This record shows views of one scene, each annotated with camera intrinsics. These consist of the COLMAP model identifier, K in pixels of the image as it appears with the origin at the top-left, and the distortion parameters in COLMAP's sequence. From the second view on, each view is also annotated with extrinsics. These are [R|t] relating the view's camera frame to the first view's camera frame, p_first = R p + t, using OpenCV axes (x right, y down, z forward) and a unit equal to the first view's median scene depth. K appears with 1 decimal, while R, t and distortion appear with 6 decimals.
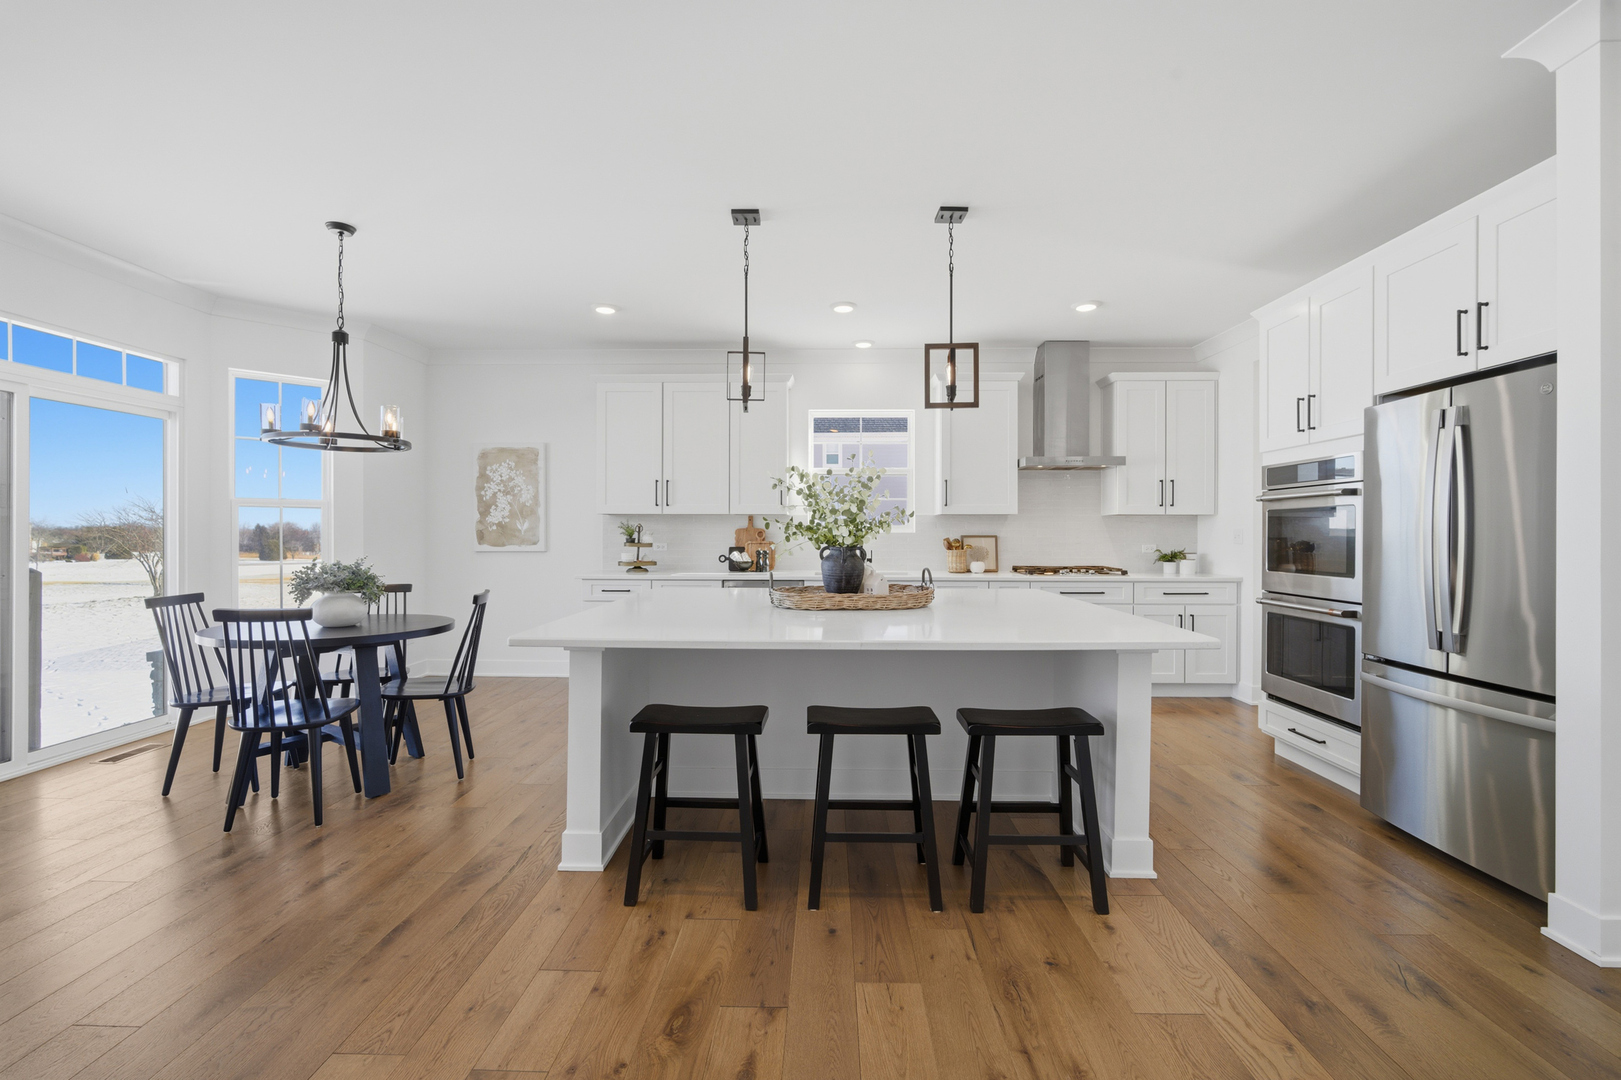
lens RADIAL K [[707.1, 0, 811.5], [0, 707.1, 534.2], [0, 0, 1]] dist [-0.009519, 0.002187]
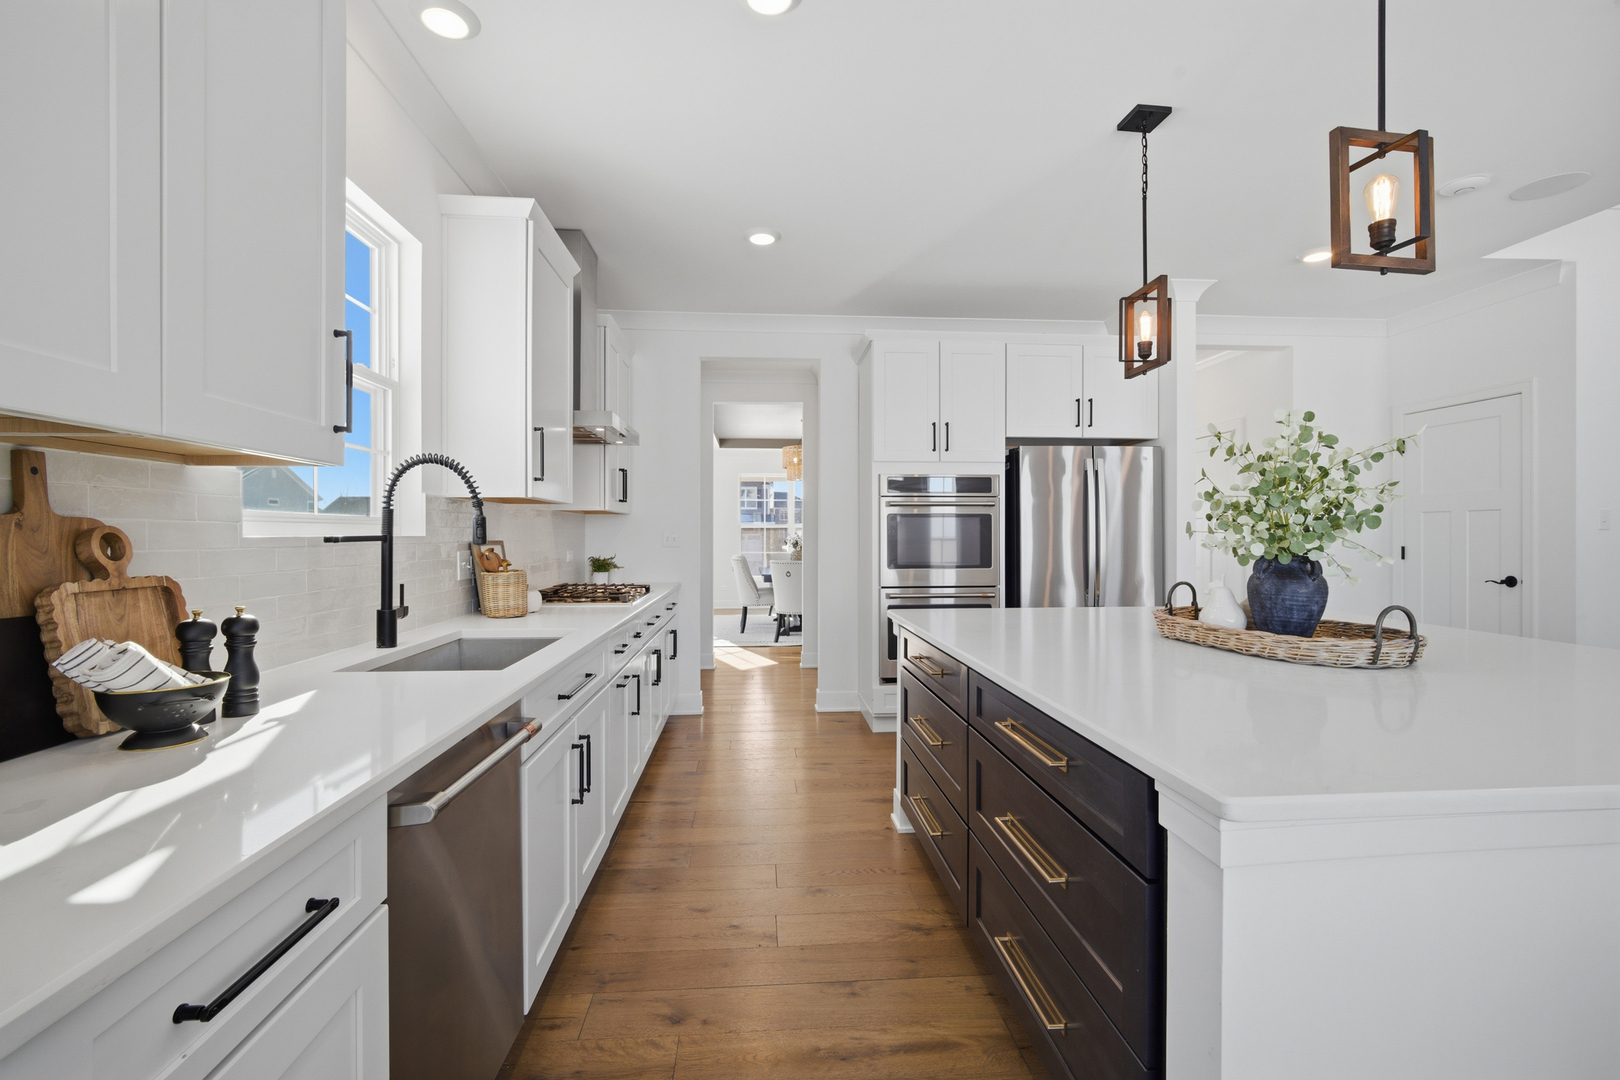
lens RADIAL K [[706.7, 0, 803.9], [0, 706.7, 541.7], [0, 0, 1]] dist [-0.009519, 0.002187]
pose [[-0.109791, -0.010455, 0.993900, -0.321879], [0.002904, 0.999937, 0.010839, -0.002951], [-0.993950, 0.004076, -0.109754, 0.915613]]
